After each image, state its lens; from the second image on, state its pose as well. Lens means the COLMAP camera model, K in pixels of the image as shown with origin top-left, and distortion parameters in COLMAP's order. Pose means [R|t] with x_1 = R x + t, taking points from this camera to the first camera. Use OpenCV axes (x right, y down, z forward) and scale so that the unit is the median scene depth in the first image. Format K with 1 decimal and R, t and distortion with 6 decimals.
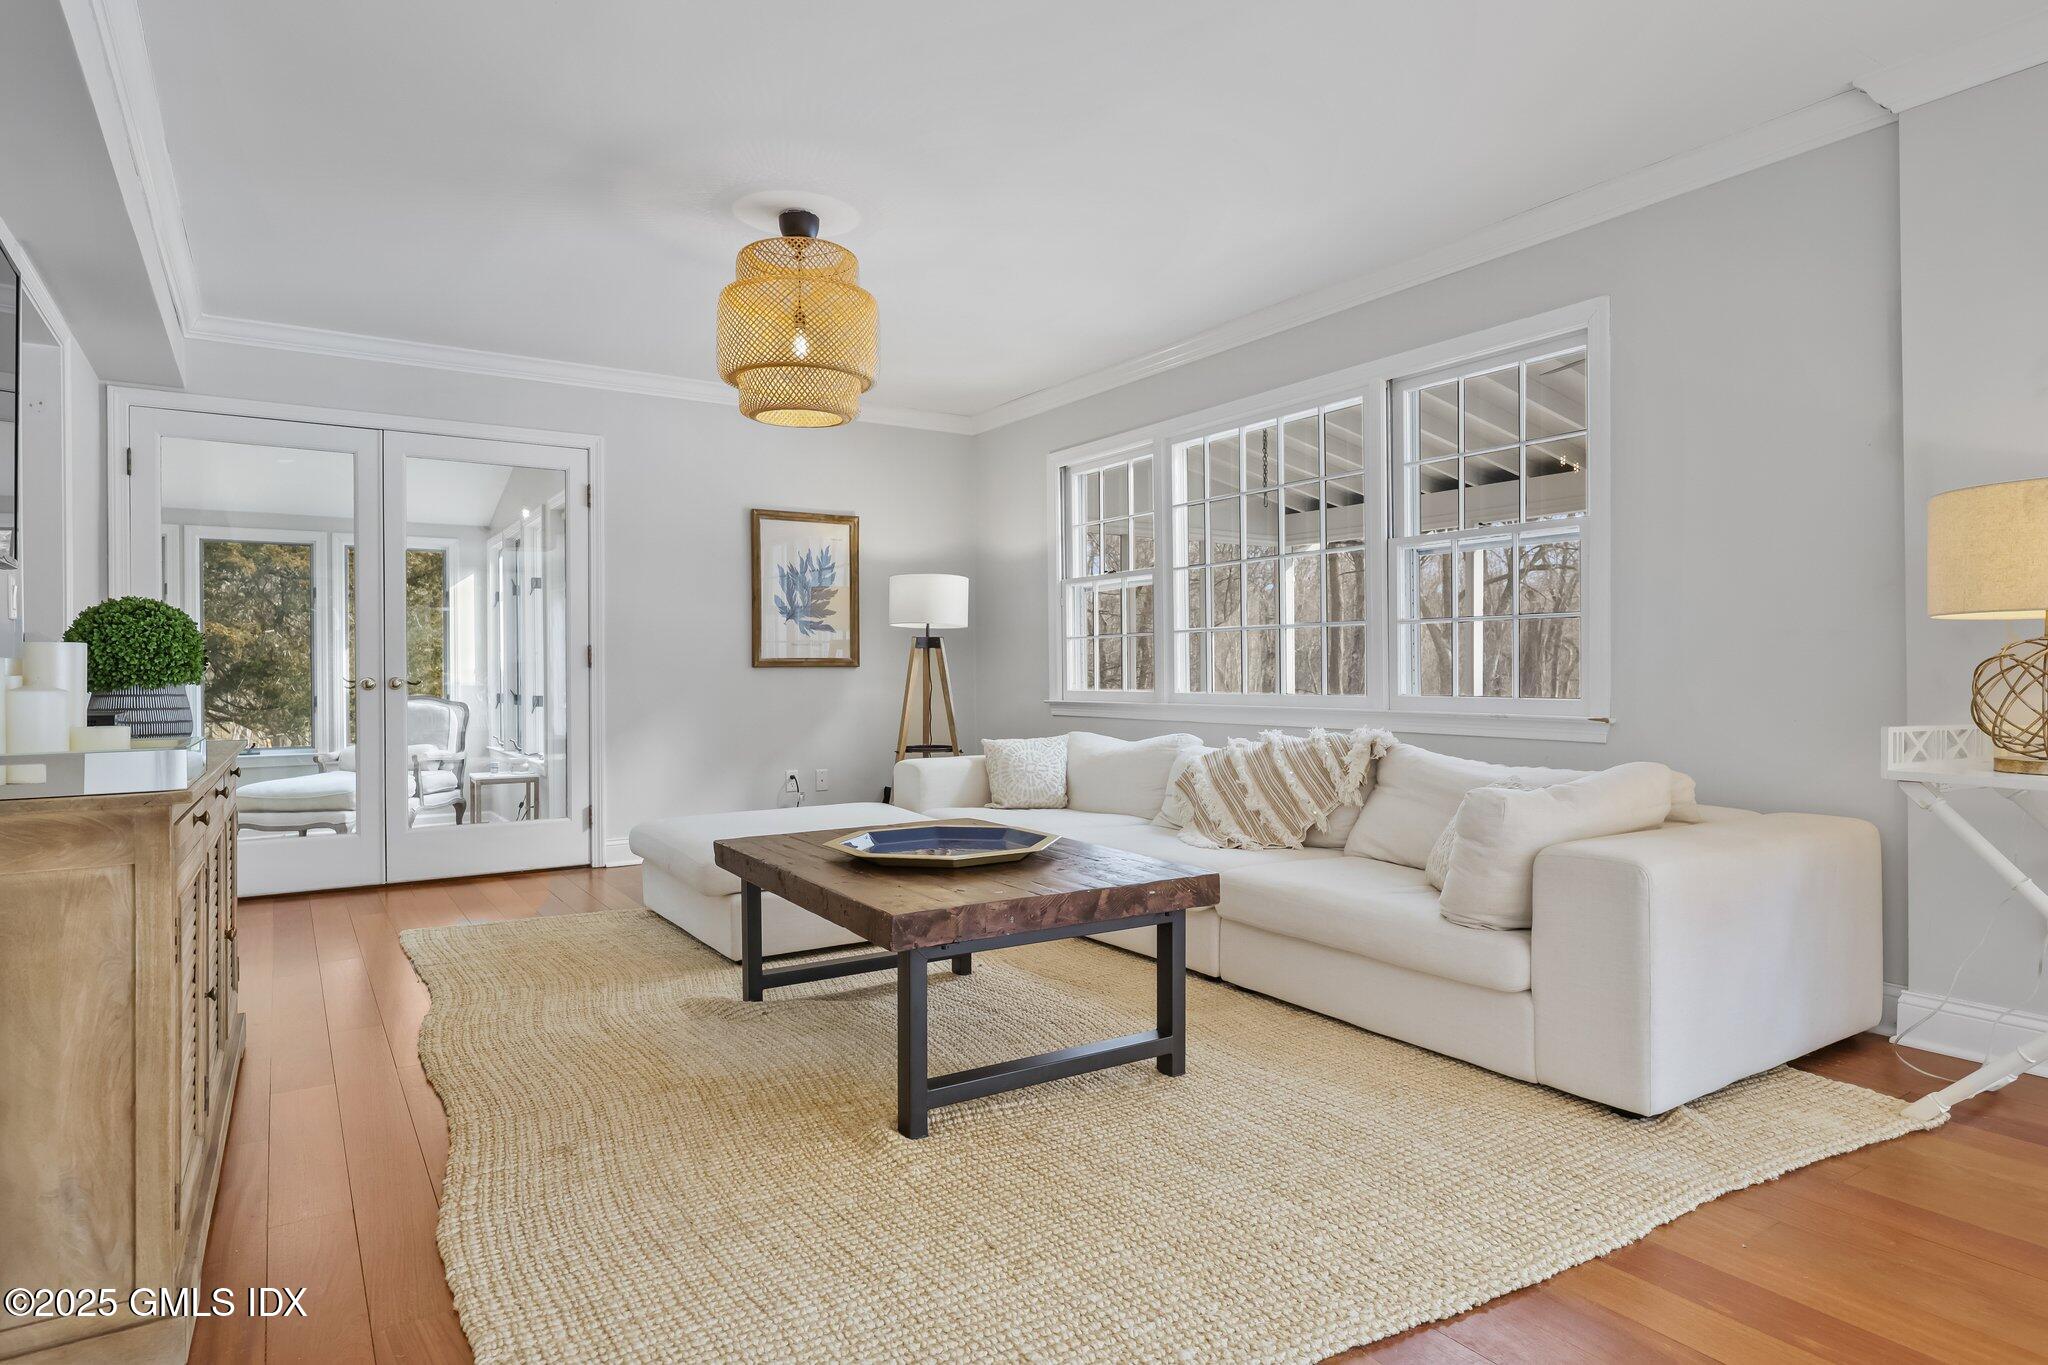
lens RADIAL K [[1154.6, 0, 1014.3], [0, 1154.6, 673.9], [0, 0, 1]] dist [0.008160, 0.001560]
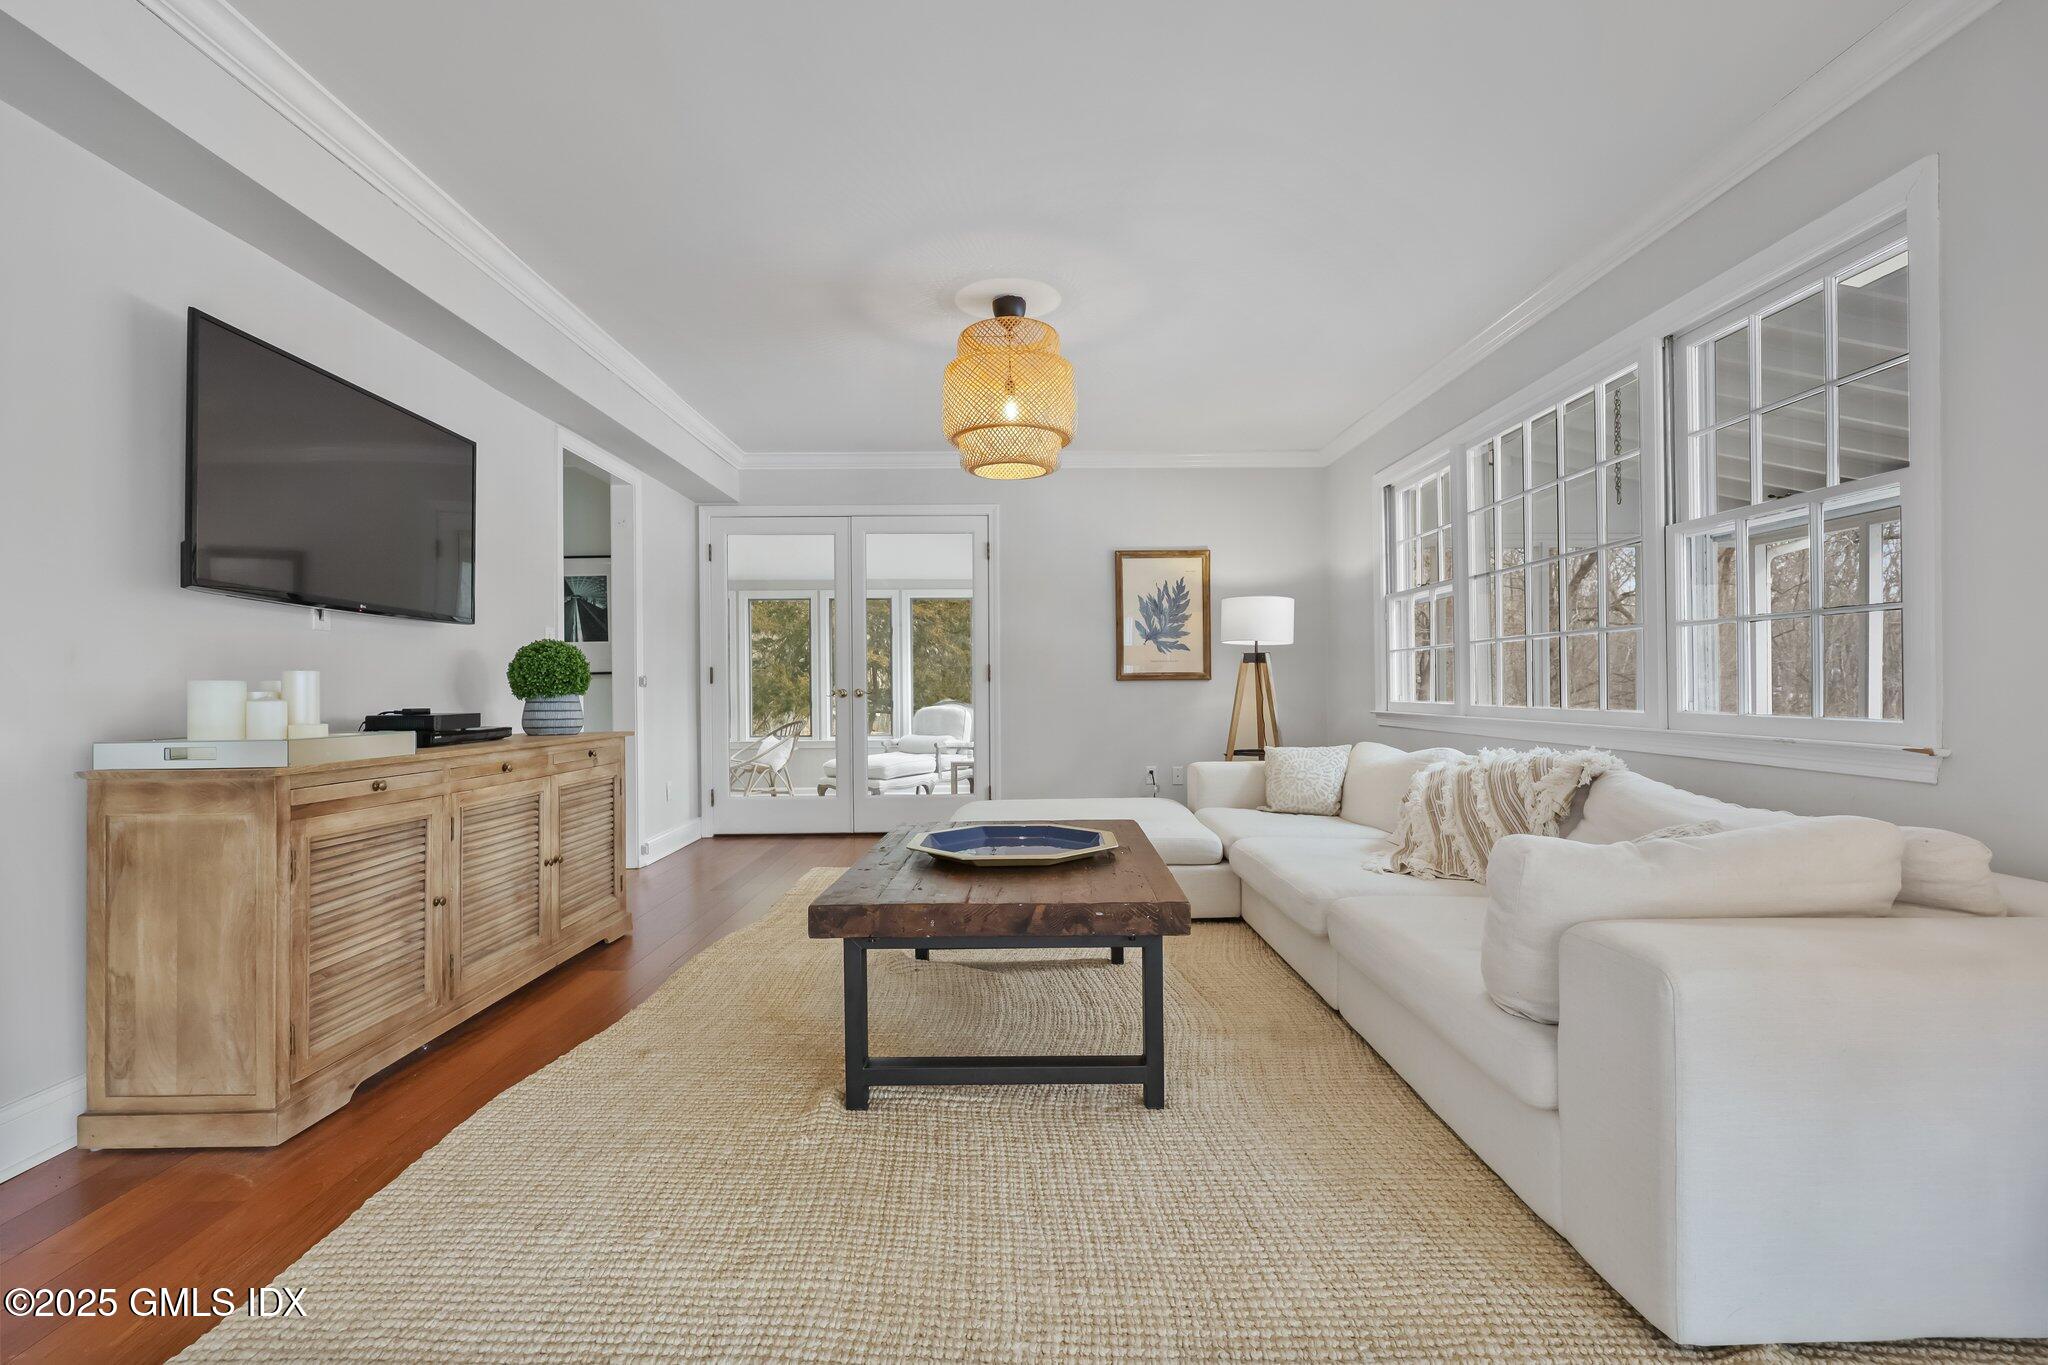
lens RADIAL K [[908.1, 0, 1017.2], [0, 908.1, 687.9], [0, 0, 1]] dist [0.004646, -0.001073]
pose [[0.849056, -0.000211, -0.528302, 0.234540], [0.002247, 0.999992, 0.003213, -0.001548], [0.528298, -0.003915, 0.849050, 0.160745]]
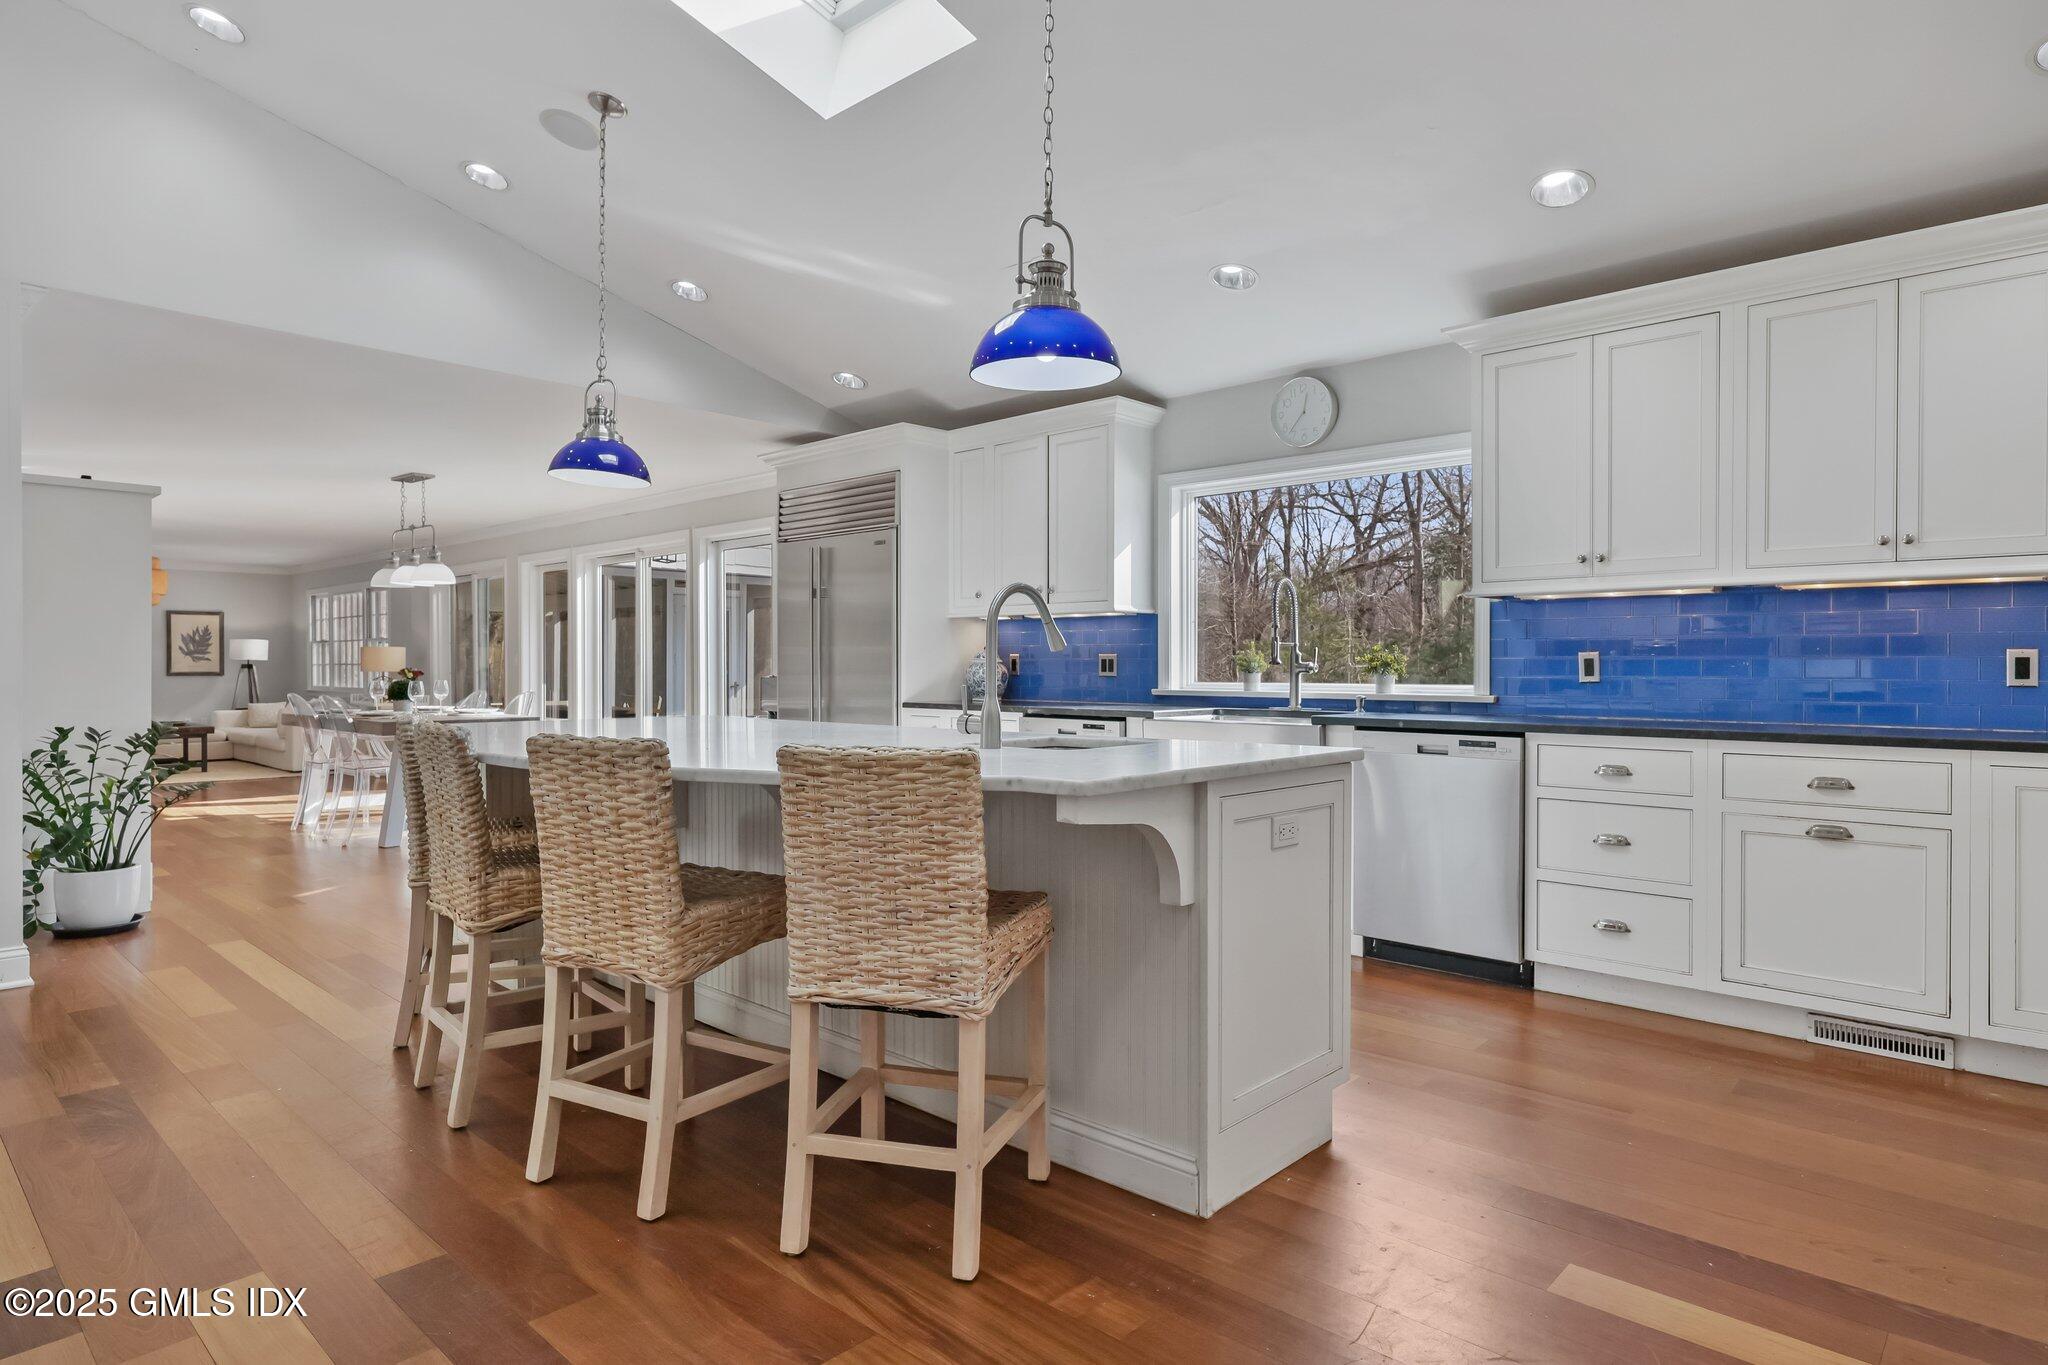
lens RADIAL K [[1087.9, 0, 1014.1], [0, 1087.9, 684.5], [0, 0, 1]] dist [-0.005381, 0.000828]
pose [[0.964113, 0.005570, 0.265433, 1.089728], [-0.007425, 0.999955, 0.005985, -0.016767], [-0.265387, -0.007741, 0.964111, -2.058361]]
